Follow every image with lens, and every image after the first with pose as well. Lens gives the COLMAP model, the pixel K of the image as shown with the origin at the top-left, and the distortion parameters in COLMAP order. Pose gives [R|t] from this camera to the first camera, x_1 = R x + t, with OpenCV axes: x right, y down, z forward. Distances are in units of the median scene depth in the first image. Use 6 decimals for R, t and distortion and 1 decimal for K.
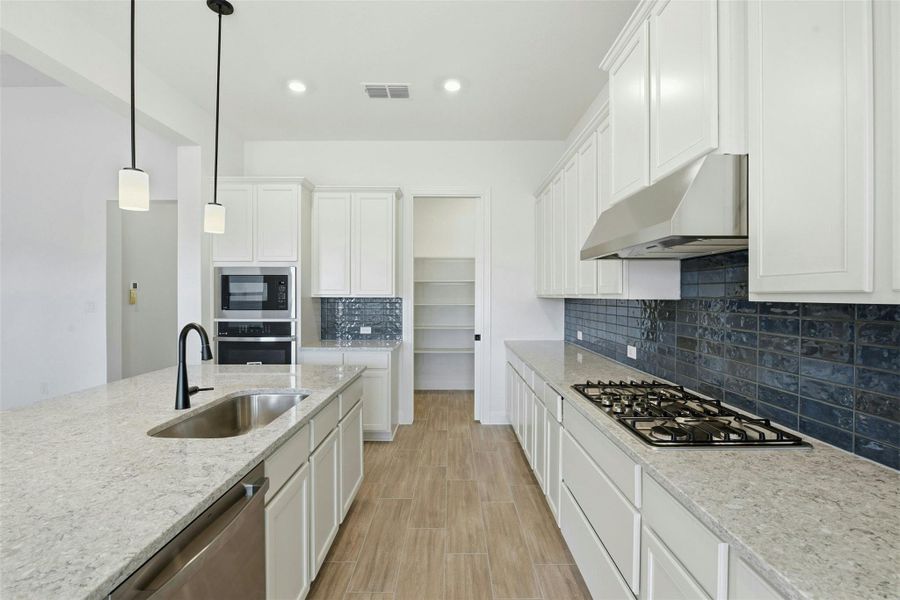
lens RADIAL K [[425.4, 0, 450.3], [0, 425.4, 294.9], [0, 0, 1]] dist [-0.010295, -0.001842]
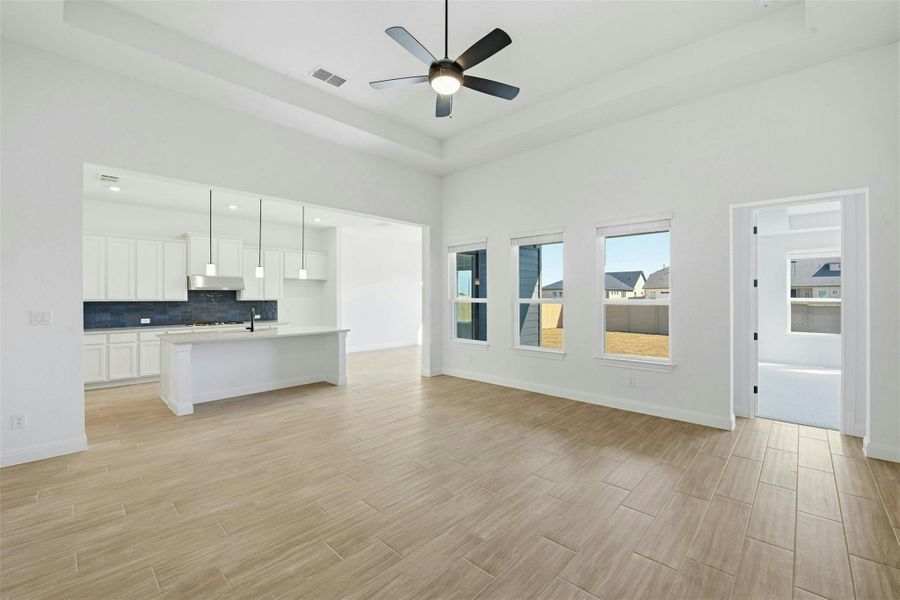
lens RADIAL K [[379.2, 0, 446.8], [0, 379.2, 291.9], [0, 0, 1]] dist [-0.016096, -0.002144]
pose [[-0.716335, 0.006326, 0.697728, -1.927575], [-0.001866, 0.999938, -0.010982, -0.018937], [-0.697754, -0.009169, -0.716278, 1.029038]]
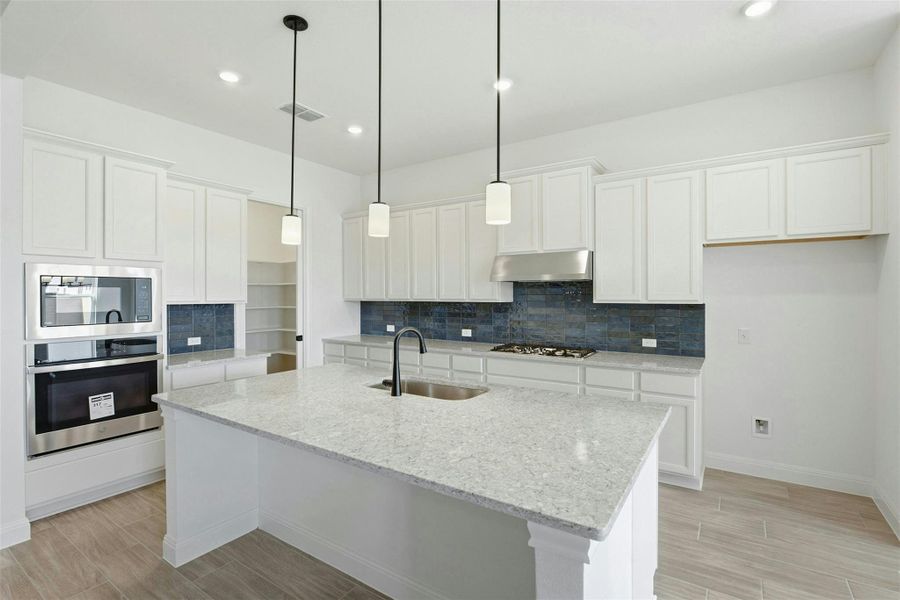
lens RADIAL K [[425.4, 0, 448.4], [0, 425.4, 296.4], [0, 0, 1]] dist [-0.010295, -0.001842]
pose [[0.561003, -0.007691, 0.827778, -0.761380], [0.002664, 0.999968, 0.007486, -0.018091], [-0.827810, -0.001994, 0.561005, 0.085077]]
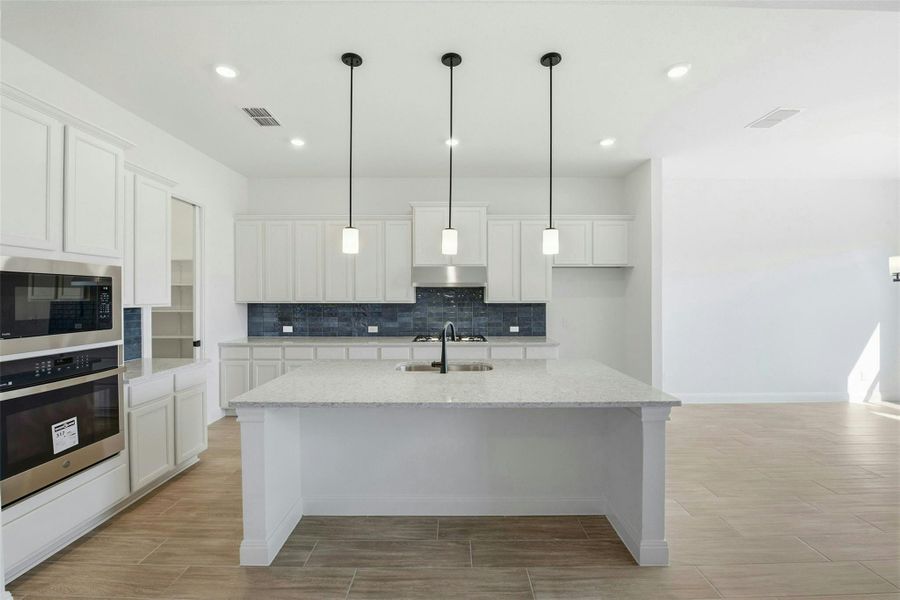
lens RADIAL K [[379.2, 0, 451.7], [0, 379.2, 297.8], [0, 0, 1]] dist [-0.016096, -0.002144]
pose [[0.004138, -0.006253, 0.999972, -1.019610], [-0.001092, 0.999980, 0.006258, -0.019604], [-0.999991, -0.001118, 0.004131, 0.468334]]
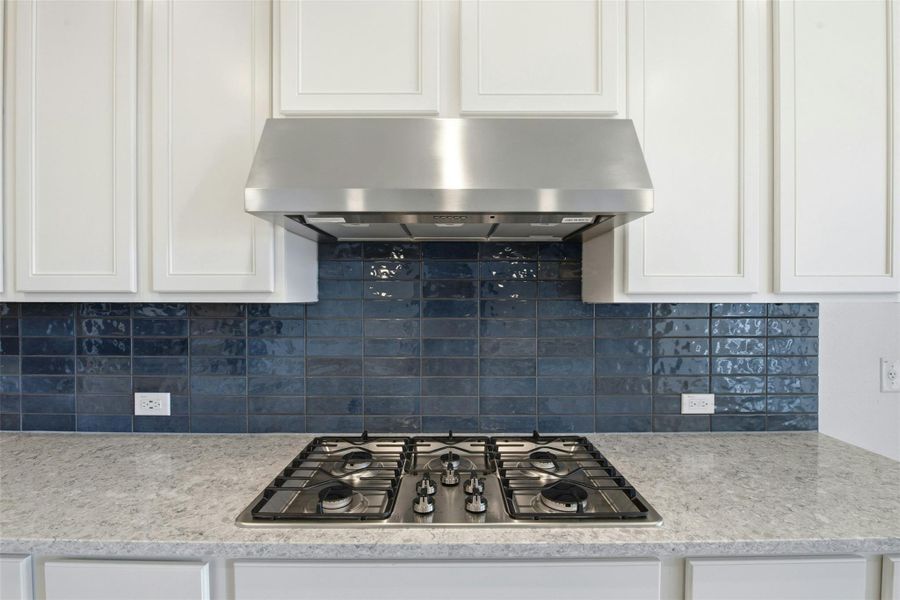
lens RADIAL K [[425.4, 0, 454.0], [0, 425.4, 300.2], [0, 0, 1]] dist [-0.010295, -0.001842]
pose [[-0.003453, -0.008582, 0.999957, -0.068042], [-0.002411, 0.999960, 0.008574, 0.001537], [-0.999991, -0.002381, -0.003474, 0.477567]]
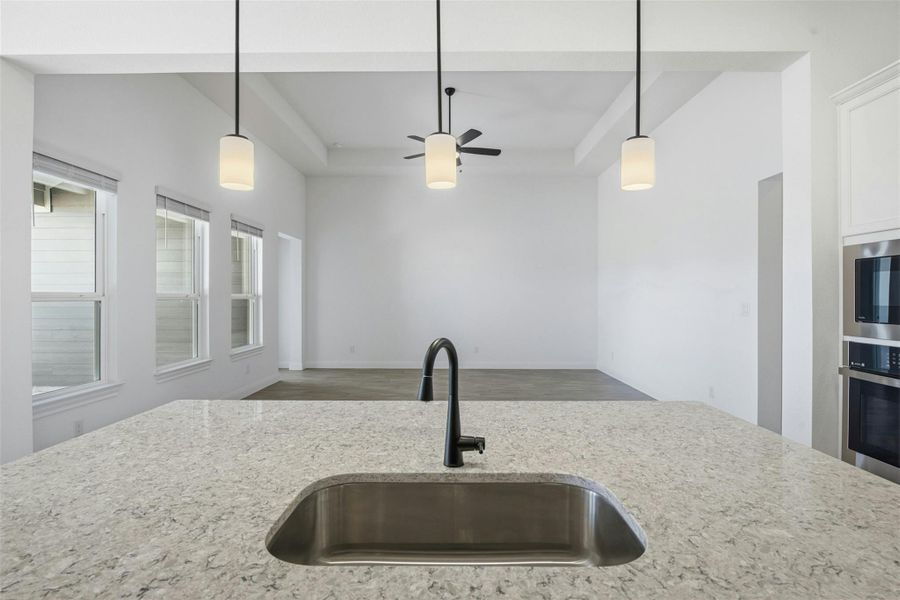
lens RADIAL K [[425.4, 0, 456.6], [0, 425.4, 299.9], [0, 0, 1]] dist [-0.010295, -0.001842]
pose [[0.001108, 0.007052, -0.999975, 0.019058], [0.001396, 0.999974, 0.007053, 0.001578], [0.999998, -0.001403, 0.001098, 0.489881]]
